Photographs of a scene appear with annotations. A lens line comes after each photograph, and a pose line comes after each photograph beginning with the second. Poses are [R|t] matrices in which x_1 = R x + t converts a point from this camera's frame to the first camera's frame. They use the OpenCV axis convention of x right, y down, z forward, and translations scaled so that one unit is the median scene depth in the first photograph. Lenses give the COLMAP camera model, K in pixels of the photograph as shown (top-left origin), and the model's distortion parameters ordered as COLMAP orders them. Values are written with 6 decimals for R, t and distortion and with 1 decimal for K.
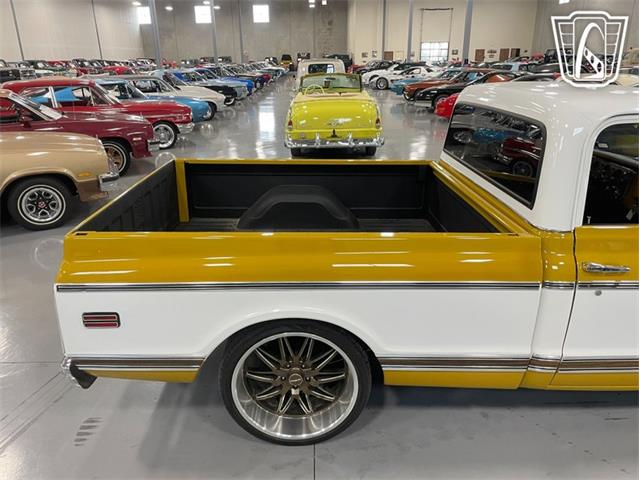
lens RADIAL K [[482.2, 0, 313.9], [0, 482.2, 241.2], [0, 0, 1]] dist [0.069020, -0.093602]
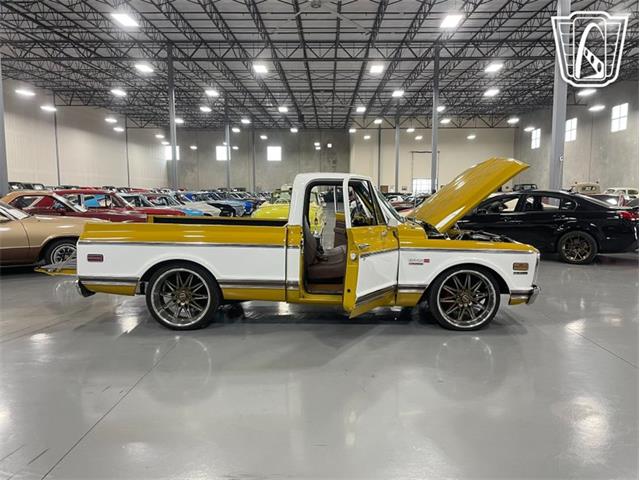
lens RADIAL K [[482.2, 0, 323.7], [0, 482.2, 242.7], [0, 0, 1]] dist [0.069020, -0.093602]
pose [[0.999786, 0.018435, -0.009371, 0.256969], [-0.020215, 0.966789, -0.254777, 0.253046], [0.004363, 0.254912, 0.966955, -0.480134]]
